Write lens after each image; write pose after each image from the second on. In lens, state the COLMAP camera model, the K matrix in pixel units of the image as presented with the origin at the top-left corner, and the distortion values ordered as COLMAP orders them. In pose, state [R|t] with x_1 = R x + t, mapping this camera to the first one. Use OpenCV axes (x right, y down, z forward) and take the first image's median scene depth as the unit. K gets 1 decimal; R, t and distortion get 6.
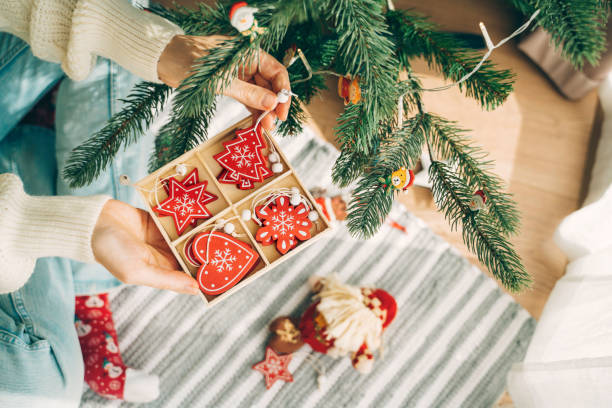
lens RADIAL K [[642.8, 0, 308.3], [0, 642.8, 200.4], [0, 0, 1]] dist [0.030098, 0.000000]
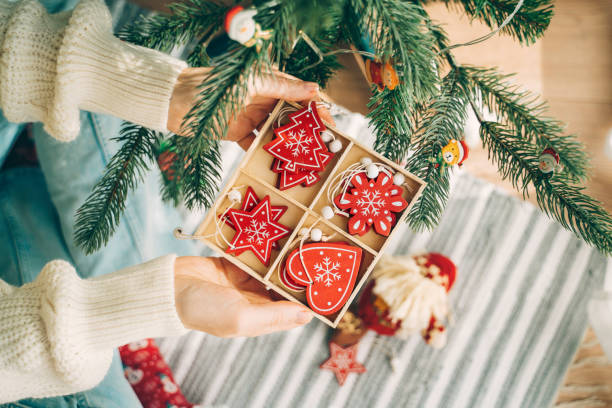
lens RADIAL K [[642.8, 0, 308.8], [0, 642.8, 199.1], [0, 0, 1]] dist [0.030098, 0.000000]
pose [[0.971468, -0.237149, -0.003074, -0.041739], [0.235844, 0.964591, 0.118074, -0.090366], [-0.025037, -0.115430, 0.993000, 0.100988]]
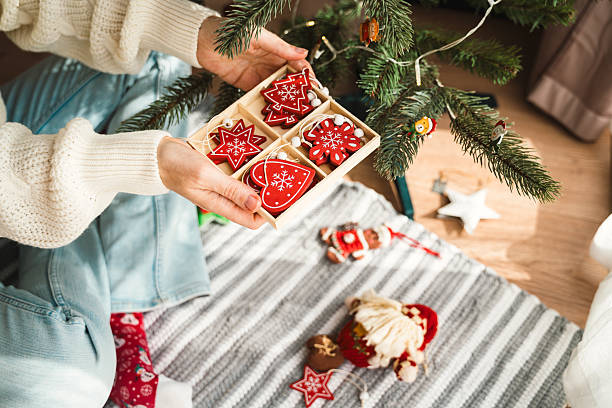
lens RADIAL K [[642.8, 0, 313.2], [0, 642.8, 201.3], [0, 0, 1]] dist [0.030098, 0.000000]
pose [[0.998143, -0.050503, -0.034048, -0.006699], [0.036521, 0.943617, -0.329017, 0.315287], [0.048745, 0.327163, 0.943710, 0.019234]]
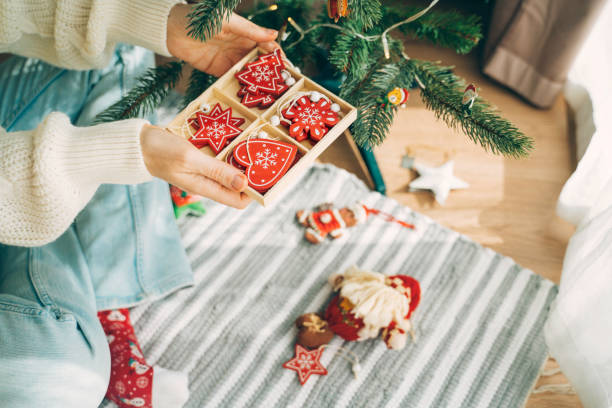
lens RADIAL K [[642.8, 0, 311.1], [0, 642.8, 201.2], [0, 0, 1]] dist [0.030098, 0.000000]
pose [[0.990570, -0.132987, 0.032940, -0.044506], [0.136495, 0.937188, -0.321010, 0.342677], [0.011820, 0.322479, 0.946503, 0.013212]]
